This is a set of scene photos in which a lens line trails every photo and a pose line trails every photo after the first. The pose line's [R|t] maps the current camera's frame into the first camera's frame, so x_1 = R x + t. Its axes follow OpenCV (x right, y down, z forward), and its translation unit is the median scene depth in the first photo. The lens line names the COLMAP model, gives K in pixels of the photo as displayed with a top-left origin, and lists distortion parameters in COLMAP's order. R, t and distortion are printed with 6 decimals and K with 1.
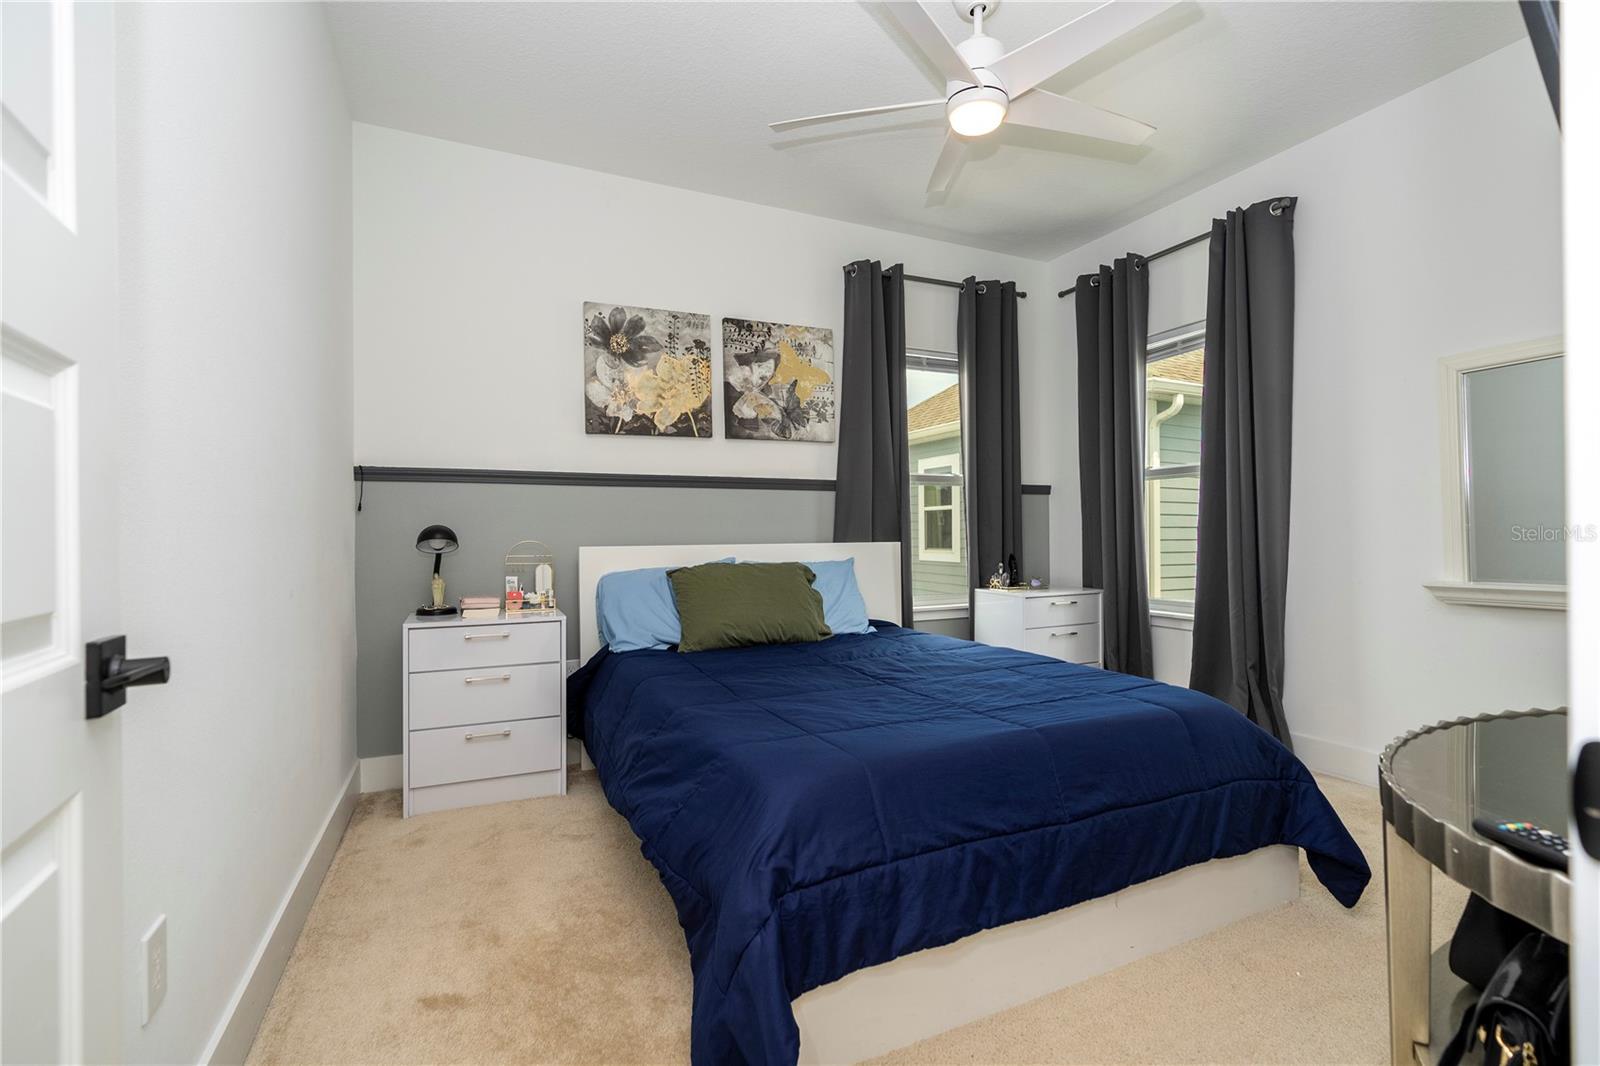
lens RADIAL K [[717.6, 0, 811.1], [0, 717.6, 530.1], [0, 0, 1]] dist [-0.000603, 0.001209]
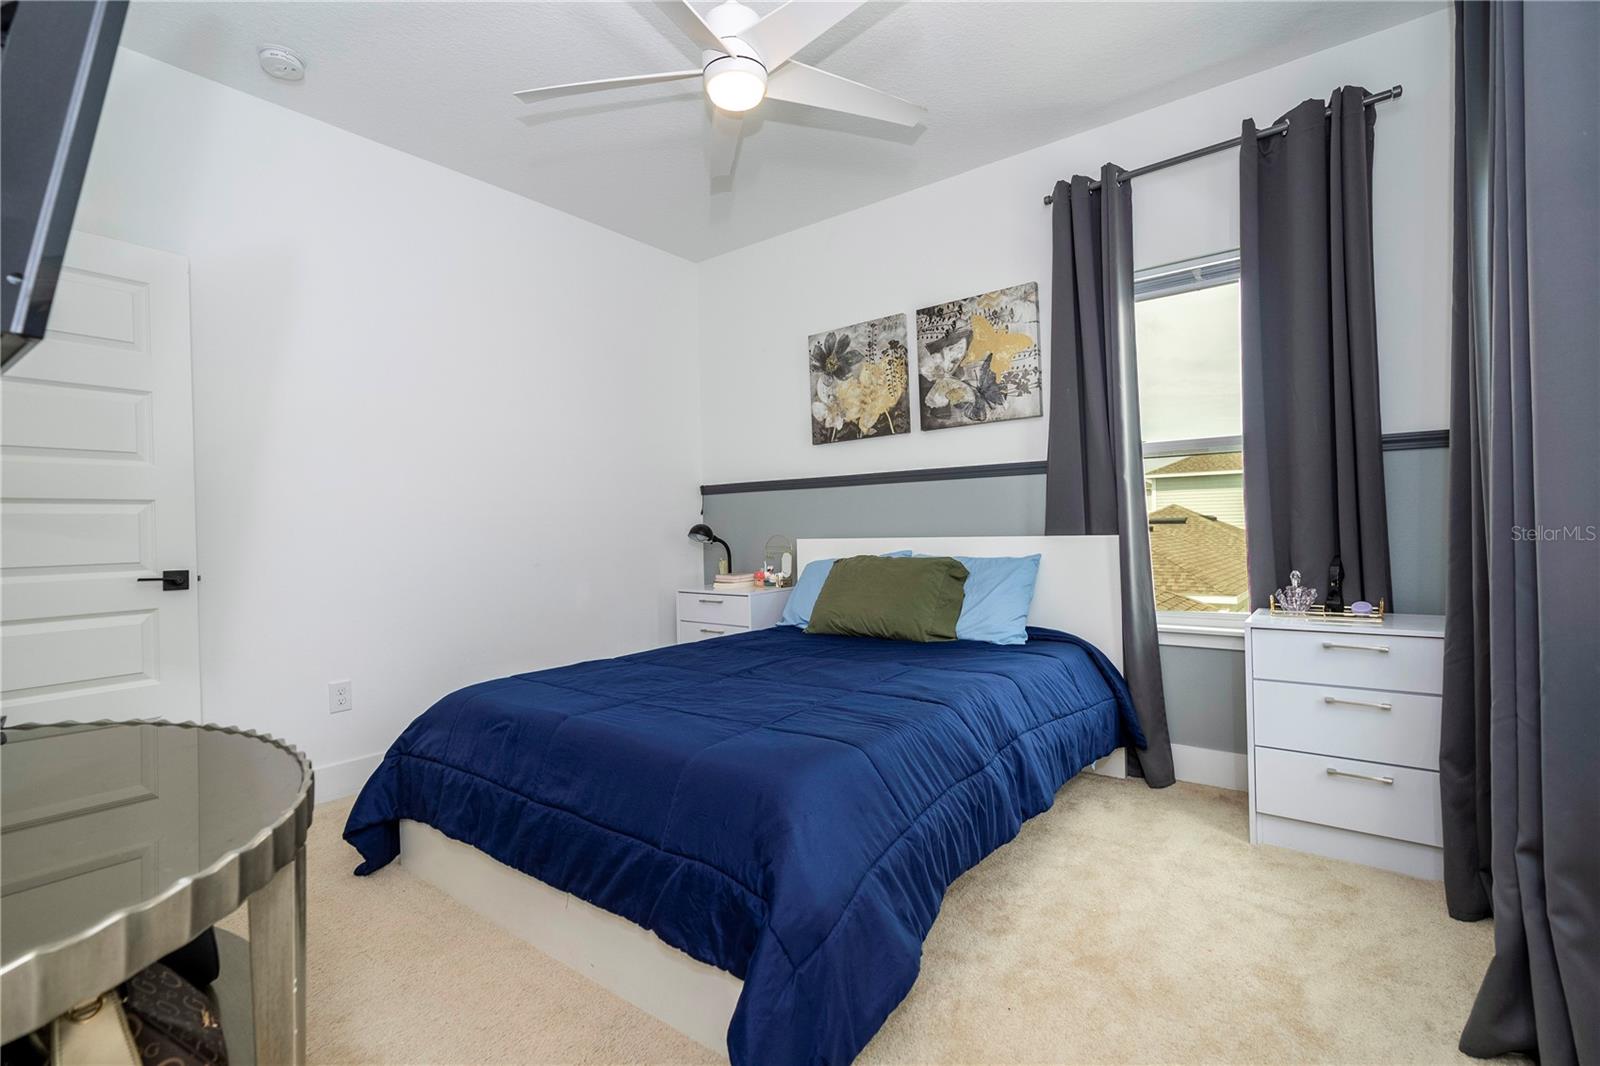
lens RADIAL K [[717.6, 0, 811.1], [0, 717.6, 530.1], [0, 0, 1]] dist [-0.000603, 0.001209]
pose [[0.464735, 0.001058, -0.885449, 0.694550], [0.022927, 0.999650, 0.013228, -0.006583], [0.885153, -0.026448, 0.464548, 0.395810]]
